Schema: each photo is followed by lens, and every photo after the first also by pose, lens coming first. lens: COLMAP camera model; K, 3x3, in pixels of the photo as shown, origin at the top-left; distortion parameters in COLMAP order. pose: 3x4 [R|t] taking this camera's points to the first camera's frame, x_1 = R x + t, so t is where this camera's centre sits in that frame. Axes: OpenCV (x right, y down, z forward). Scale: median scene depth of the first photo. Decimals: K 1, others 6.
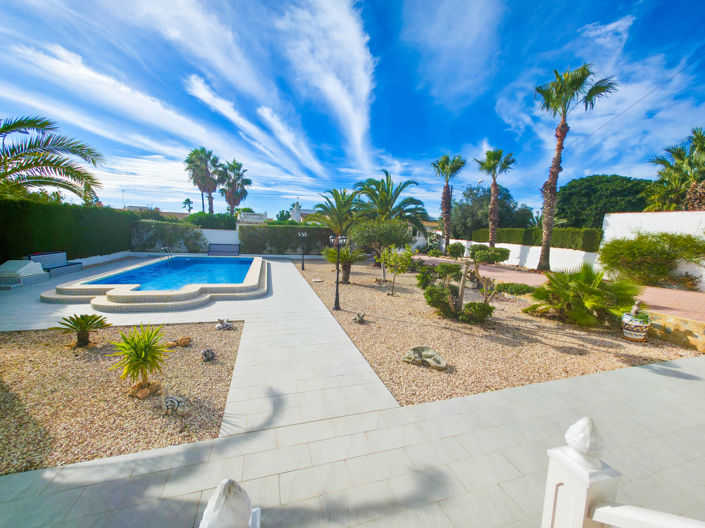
lens RADIAL K [[280.2, 0, 352.6], [0, 280.2, 267.5], [0, 0, 1]] dist [0.000642, 0.000383]
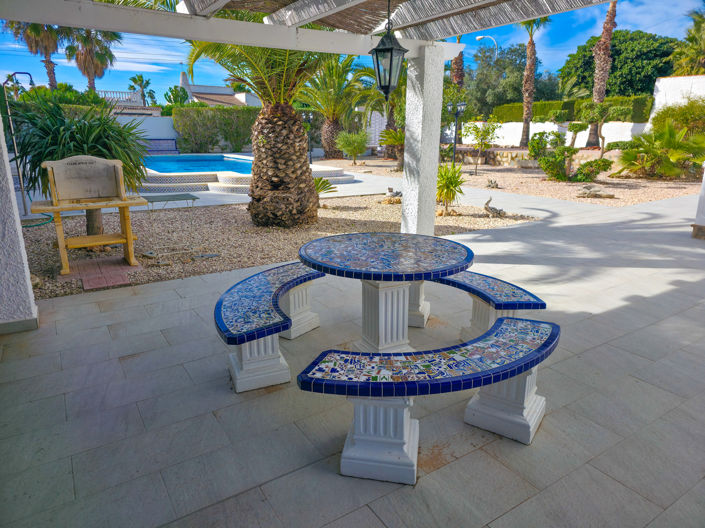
lens RADIAL K [[466.0, 0, 354.3], [0, 466.0, 259.8], [0, 0, 1]] dist [0.051125, -0.046630]
pose [[0.960424, -0.110229, 0.255803, -0.373232], [0.071523, 0.985167, 0.155983, 0.059787], [-0.269203, -0.131514, 0.954062, -0.208149]]
